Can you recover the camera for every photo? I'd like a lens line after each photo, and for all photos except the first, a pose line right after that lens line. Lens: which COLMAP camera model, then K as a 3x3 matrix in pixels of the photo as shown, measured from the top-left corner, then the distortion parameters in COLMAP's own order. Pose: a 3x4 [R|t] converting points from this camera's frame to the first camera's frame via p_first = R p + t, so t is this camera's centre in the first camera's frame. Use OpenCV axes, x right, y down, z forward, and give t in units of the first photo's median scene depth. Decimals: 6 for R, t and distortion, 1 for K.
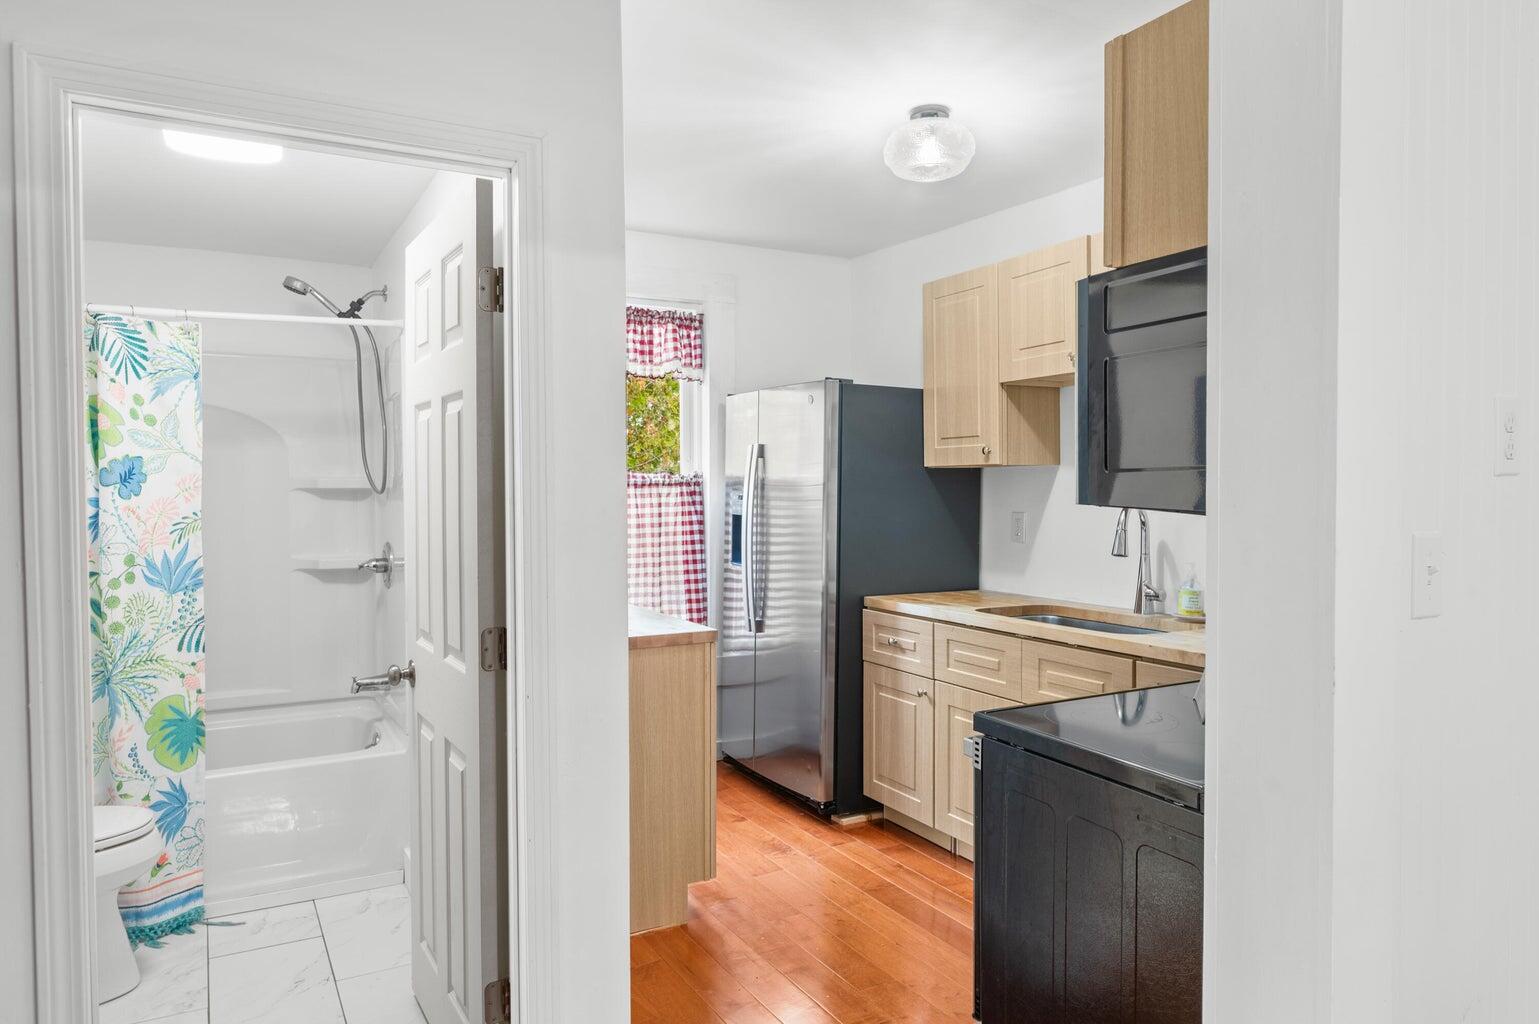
lens RADIAL K [[981.1, 0, 769.5], [0, 981.1, 512.0], [0, 0, 1]] dist [-0.000844, -0.000905]
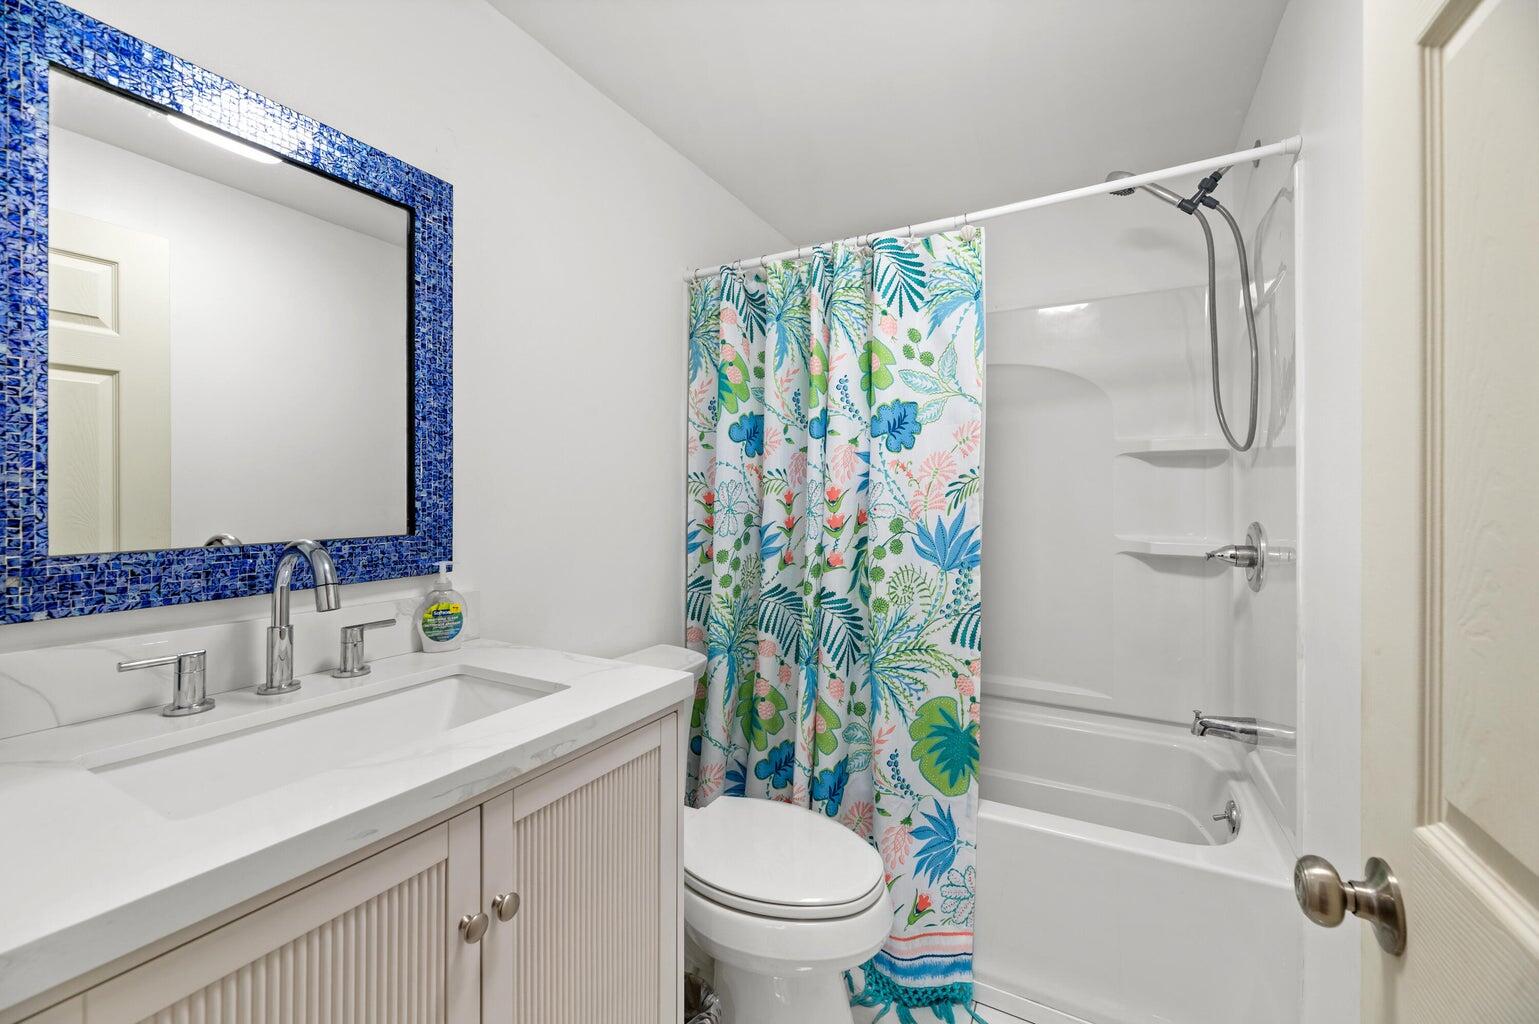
lens RADIAL K [[622.7, 0, 770.9], [0, 622.7, 493.7], [0, 0, 1]] dist [-0.000906, 0.000058]
pose [[0.533427, 0.001178, -0.845845, -0.255348], [-0.024789, 0.999591, -0.014240, 0.031526], [0.845483, 0.028564, 0.533238, 0.609624]]
